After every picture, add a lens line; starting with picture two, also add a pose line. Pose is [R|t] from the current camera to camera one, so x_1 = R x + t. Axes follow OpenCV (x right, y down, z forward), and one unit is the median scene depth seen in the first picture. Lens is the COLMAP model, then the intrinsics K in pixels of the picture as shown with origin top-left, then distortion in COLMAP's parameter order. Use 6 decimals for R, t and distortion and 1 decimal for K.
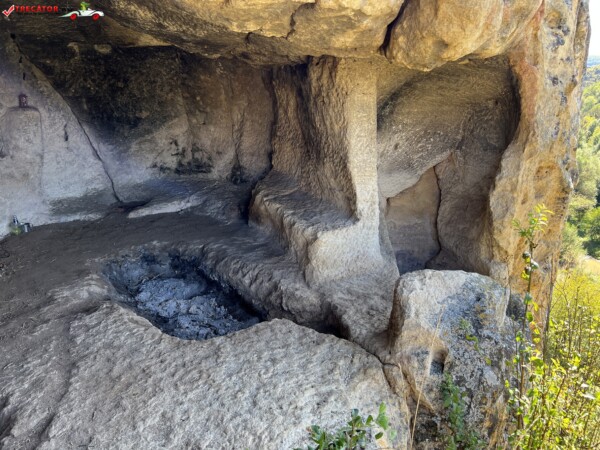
lens RADIAL K [[454.3, 0, 300.8], [0, 454.3, 223.2], [0, 0, 1]] dist [0.052649, -0.063423]
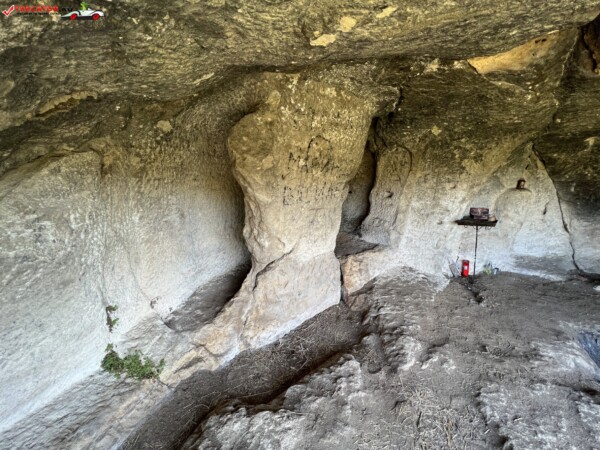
lens RADIAL K [[241.4, 0, 300.1], [0, 241.4, 225.9], [0, 0, 1]] dist [-0.003421, 0.001775]
pose [[0.442658, 0.175612, -0.879326, -0.297770], [-0.245599, 0.966880, 0.069462, -0.036881], [0.862401, 0.185214, 0.471127, 0.122024]]
